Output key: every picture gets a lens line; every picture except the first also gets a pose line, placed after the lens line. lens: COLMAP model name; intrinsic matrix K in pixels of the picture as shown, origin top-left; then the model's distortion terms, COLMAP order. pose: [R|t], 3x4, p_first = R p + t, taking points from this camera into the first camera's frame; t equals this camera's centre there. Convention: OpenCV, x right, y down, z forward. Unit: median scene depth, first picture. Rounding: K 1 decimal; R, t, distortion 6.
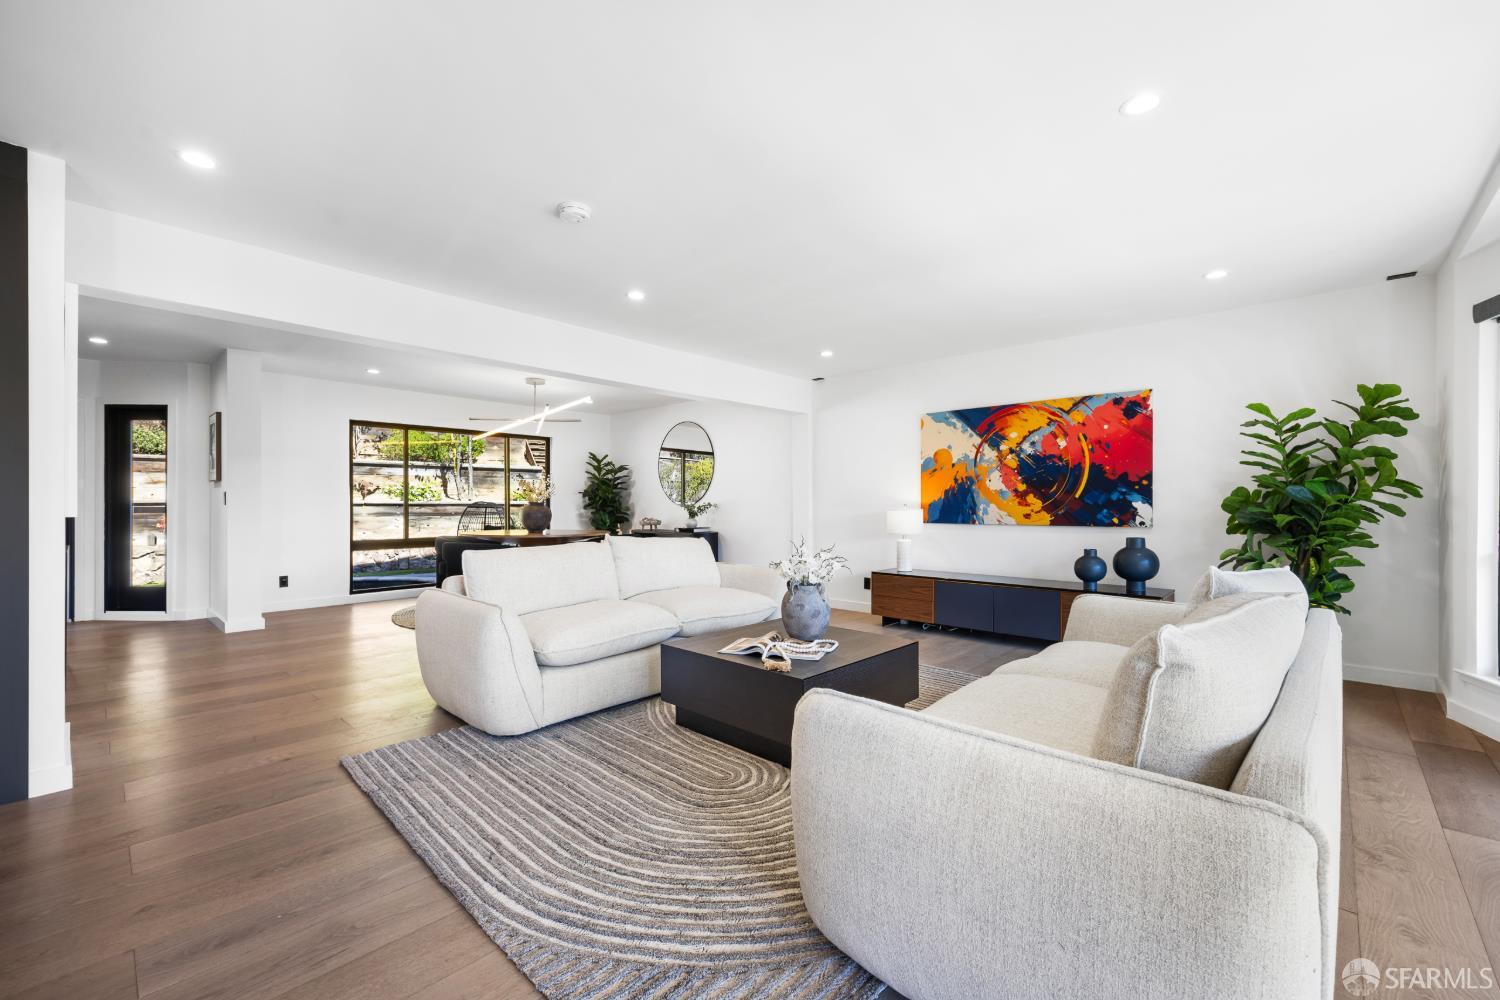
lens RADIAL K [[606.6, 0, 762.7], [0, 606.6, 505.5], [0, 0, 1]] dist [0.009893, -0.000512]
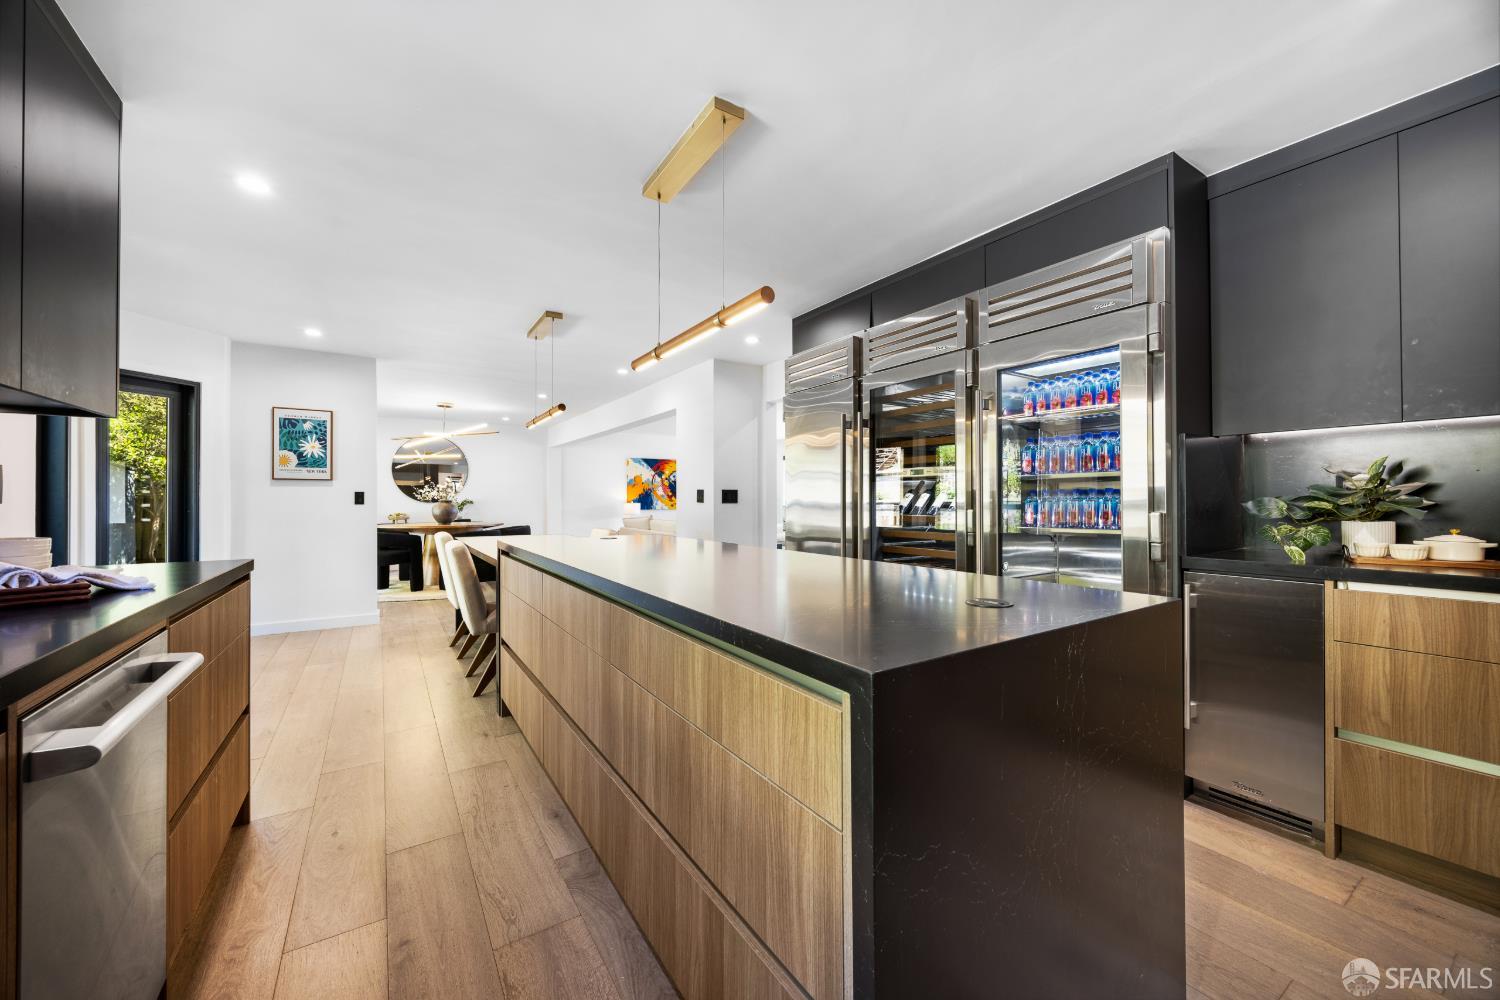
lens RADIAL K [[573.4, 0, 752.9], [0, 573.4, 497.0], [0, 0, 1]] dist [-0.000279, -0.000077]
pose [[0.242787, 0.002607, 0.970076, -1.890651], [0.002865, 0.999990, -0.003405, -0.009324], [-0.970075, 0.003606, 0.242777, 0.127836]]
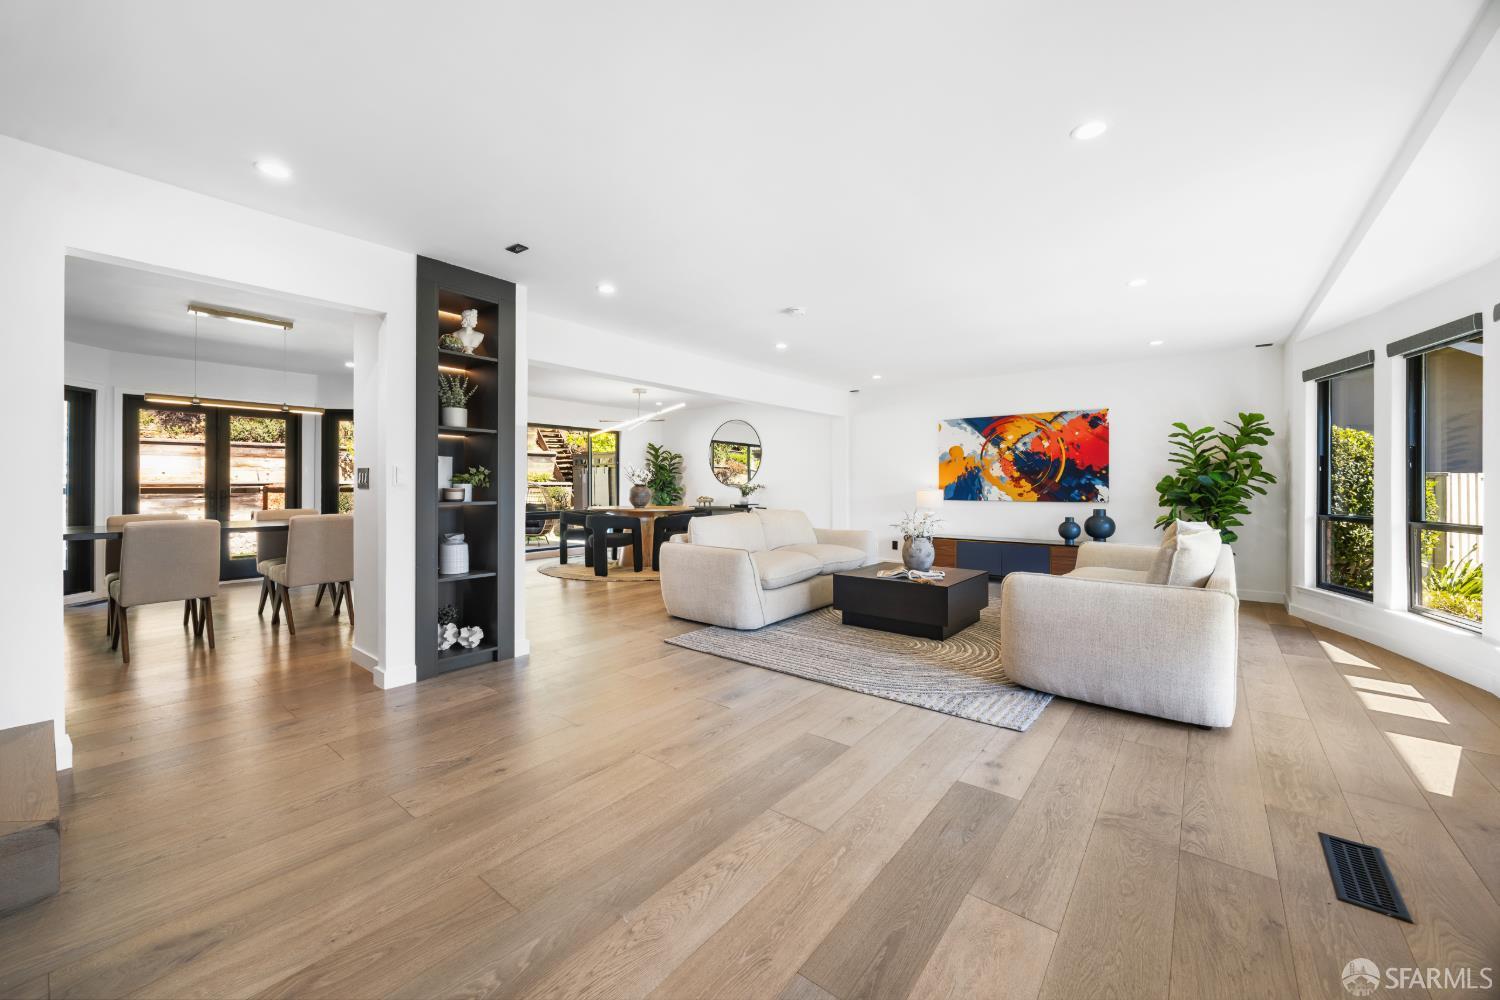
lens RADIAL K [[577.0, 0, 737.0], [0, 577.0, 483.9], [0, 0, 1]] dist [-0.001247, 0.000064]
pose [[0.998128, 0.001086, 0.061154, -0.332810], [-0.000909, 0.999995, -0.002923, -0.003743], [-0.061157, 0.002862, 0.998124, -0.327506]]
